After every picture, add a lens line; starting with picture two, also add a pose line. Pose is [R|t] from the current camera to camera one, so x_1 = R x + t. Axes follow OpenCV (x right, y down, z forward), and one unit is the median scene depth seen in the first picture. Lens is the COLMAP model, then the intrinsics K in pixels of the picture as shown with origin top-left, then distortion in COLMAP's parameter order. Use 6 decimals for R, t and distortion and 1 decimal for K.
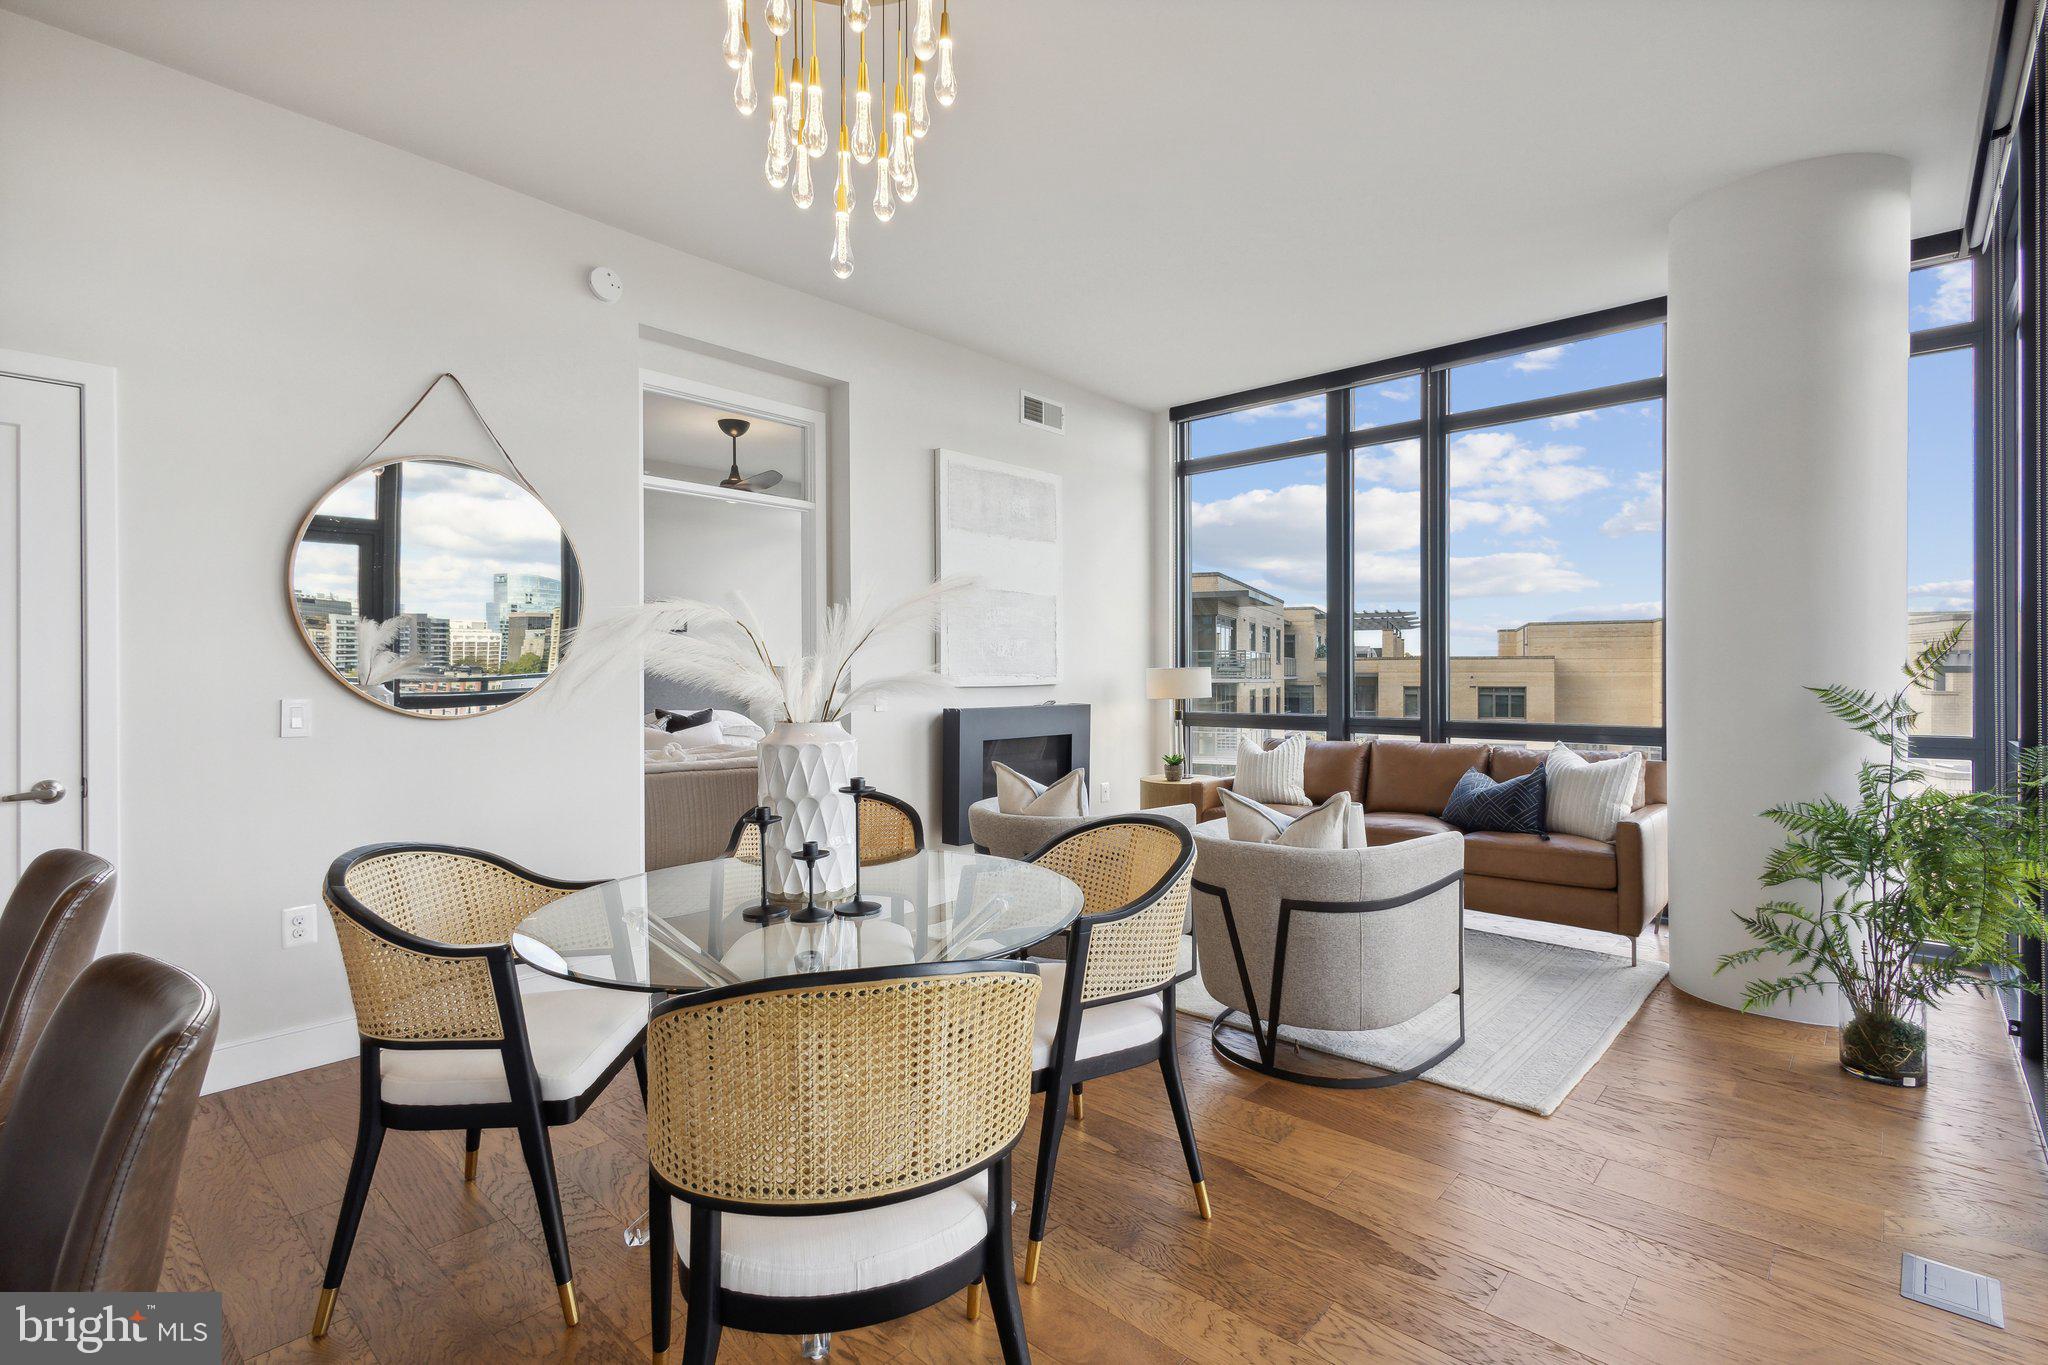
lens RADIAL K [[953.9, 0, 1025.0], [0, 953.9, 673.2], [0, 0, 1]] dist [0.019741, 0.000002]
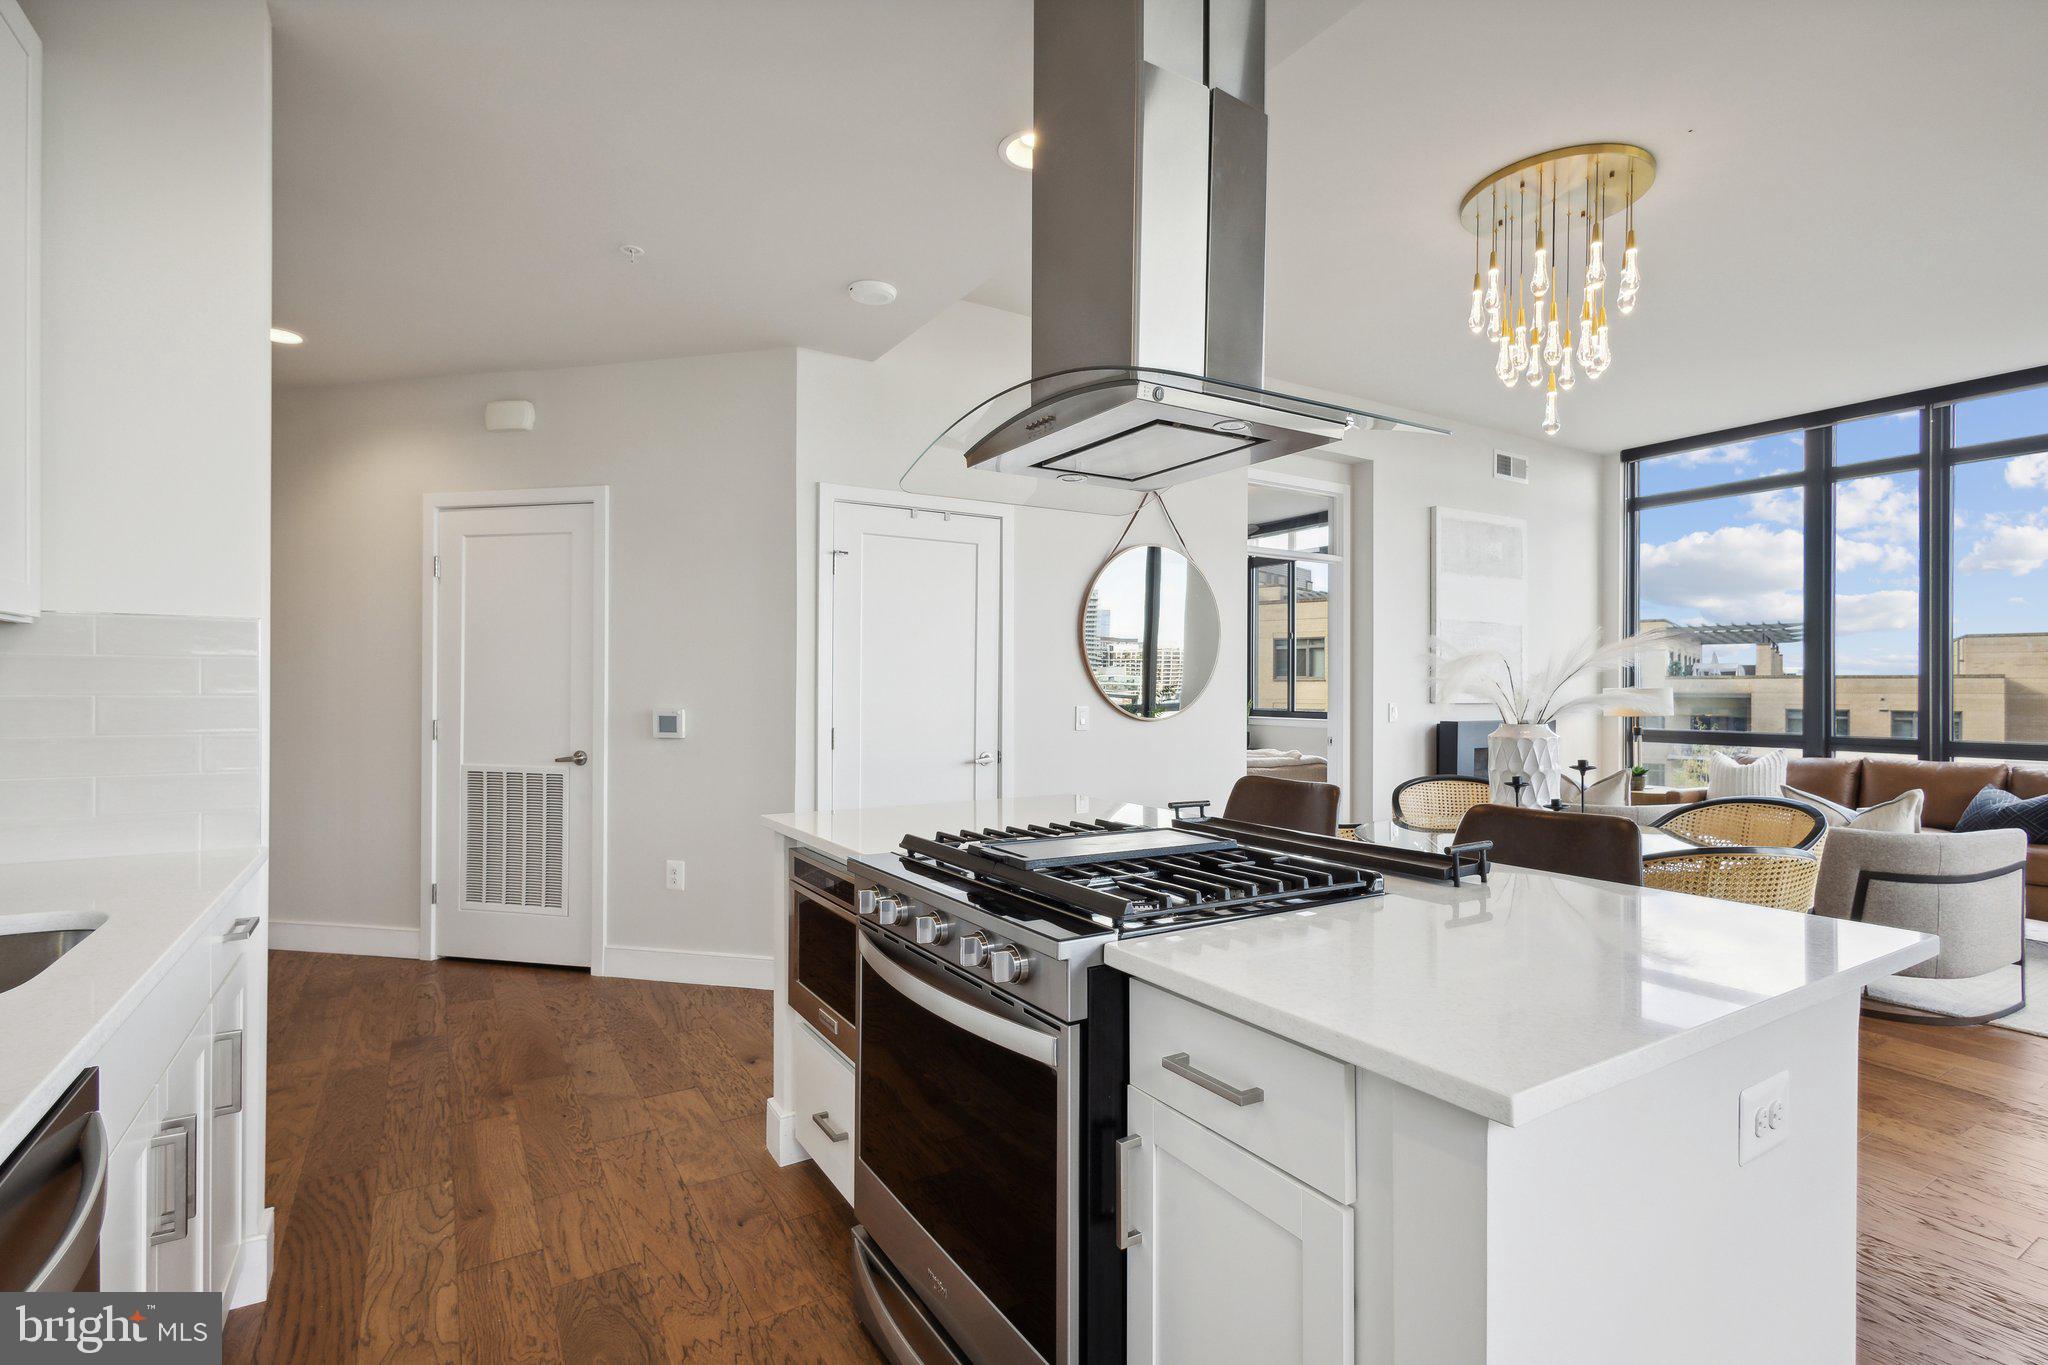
lens RADIAL K [[961.5, 0, 1025.3], [0, 961.5, 686.6], [0, 0, 1]] dist [0.017522, -0.000453]
pose [[0.962365, 0.006460, -0.271684, -0.234726], [-0.007207, 0.999972, -0.001755, -0.000485], [0.271665, 0.003647, 0.962385, -0.291425]]
